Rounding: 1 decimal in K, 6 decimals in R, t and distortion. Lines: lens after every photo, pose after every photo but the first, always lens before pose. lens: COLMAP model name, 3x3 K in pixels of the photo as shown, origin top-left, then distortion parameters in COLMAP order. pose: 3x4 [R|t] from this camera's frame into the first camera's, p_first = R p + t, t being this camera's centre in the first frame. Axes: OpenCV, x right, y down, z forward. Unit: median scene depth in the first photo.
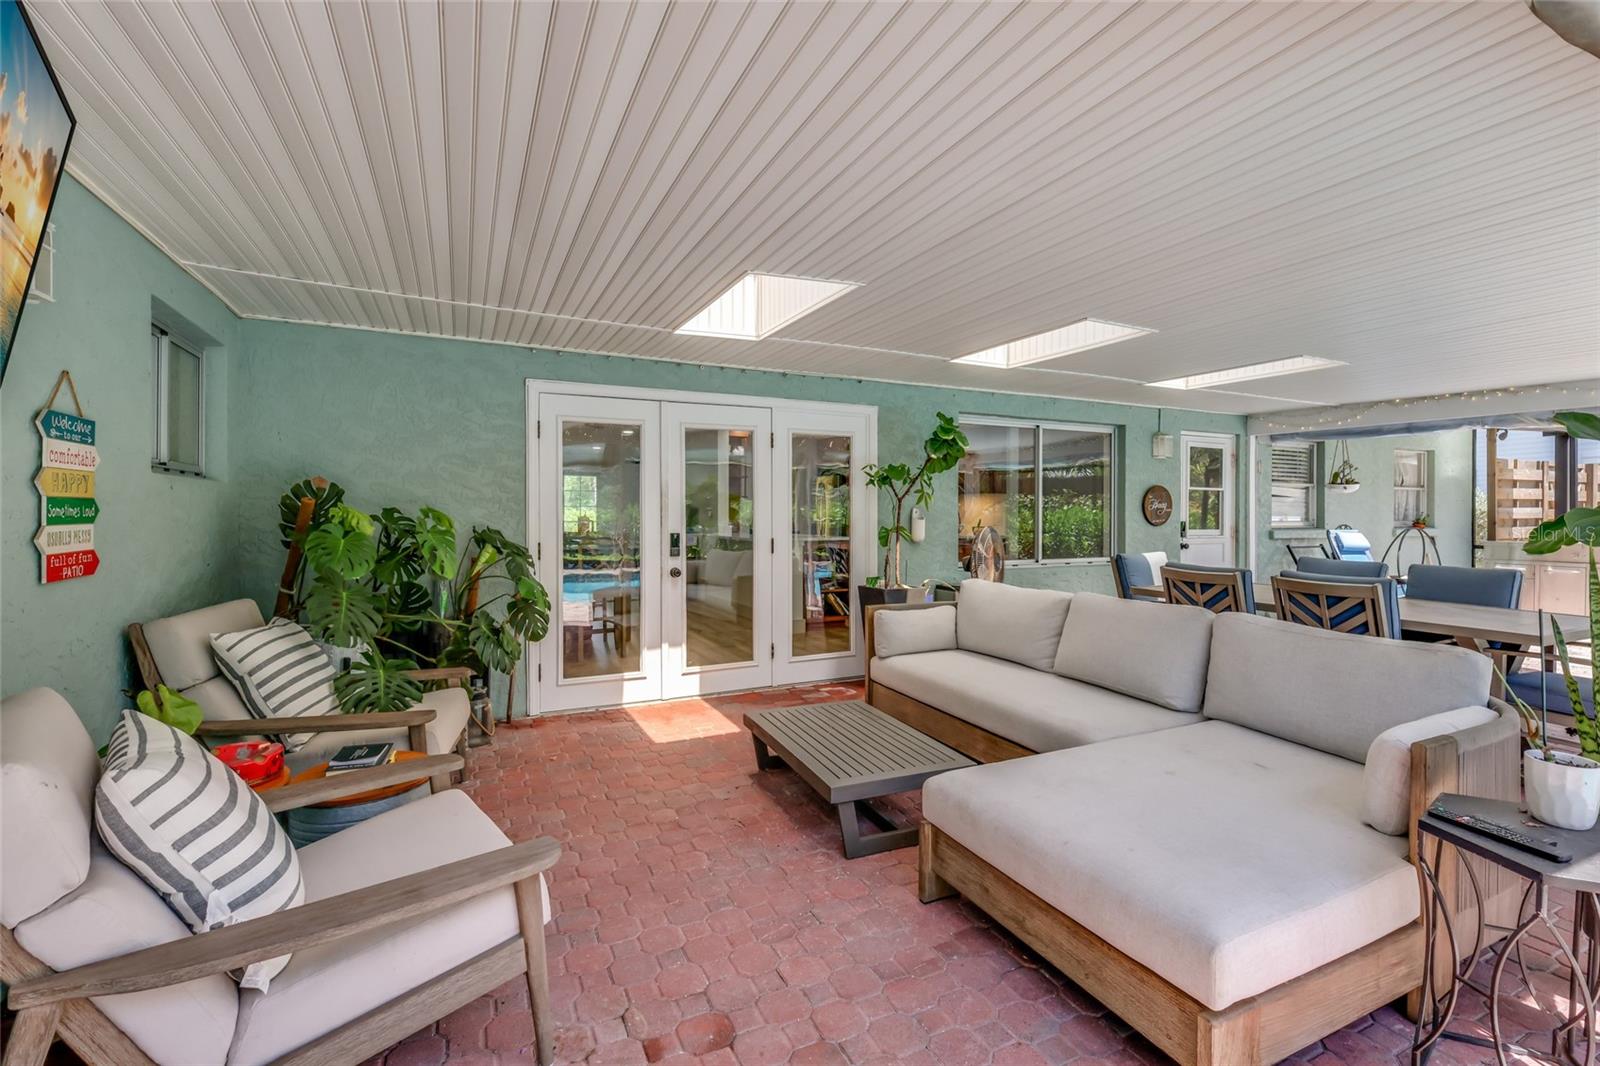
lens RADIAL K [[682.1, 0, 800.0], [0, 682.1, 533.0], [0, 0, 1]] dist [0.022794, 0.000024]
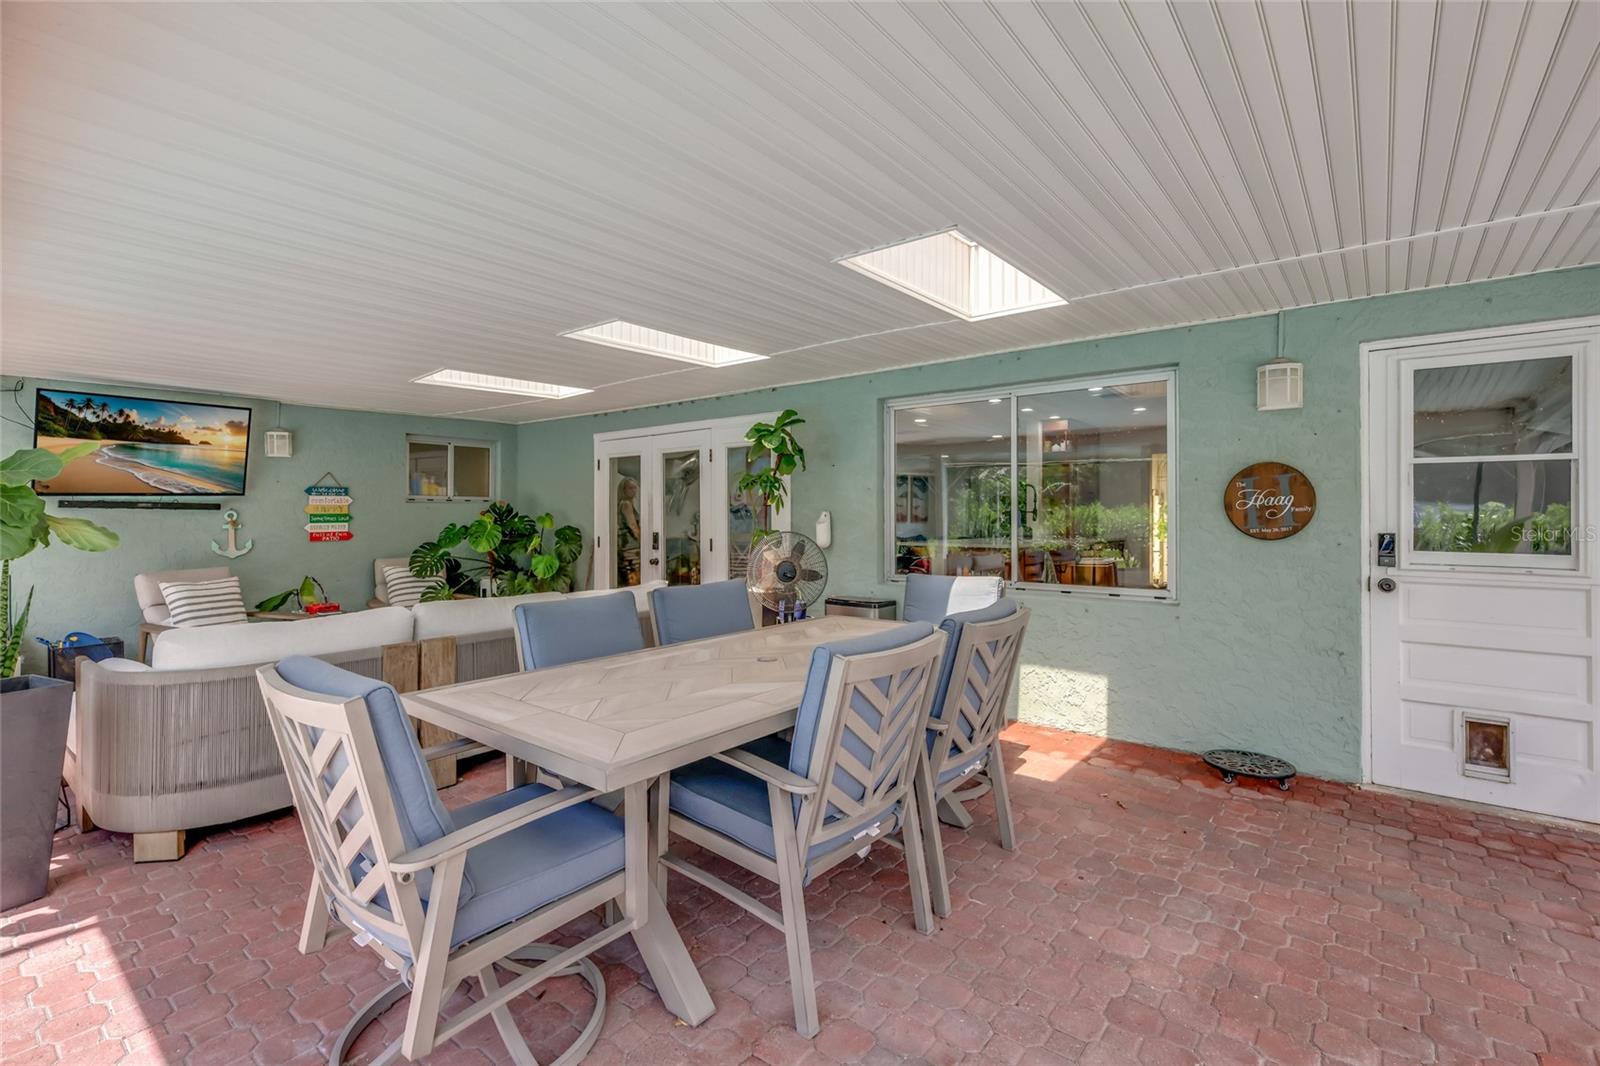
lens RADIAL K [[736.6, 0, 796.8], [0, 736.6, 514.5], [0, 0, 1]] dist [0.036596, 0.000084]
pose [[0.429097, 0.001760, -0.903257, 0.878435], [-0.016023, 0.999856, -0.005663, -0.020381], [0.903116, 0.016903, 0.429063, 0.434678]]
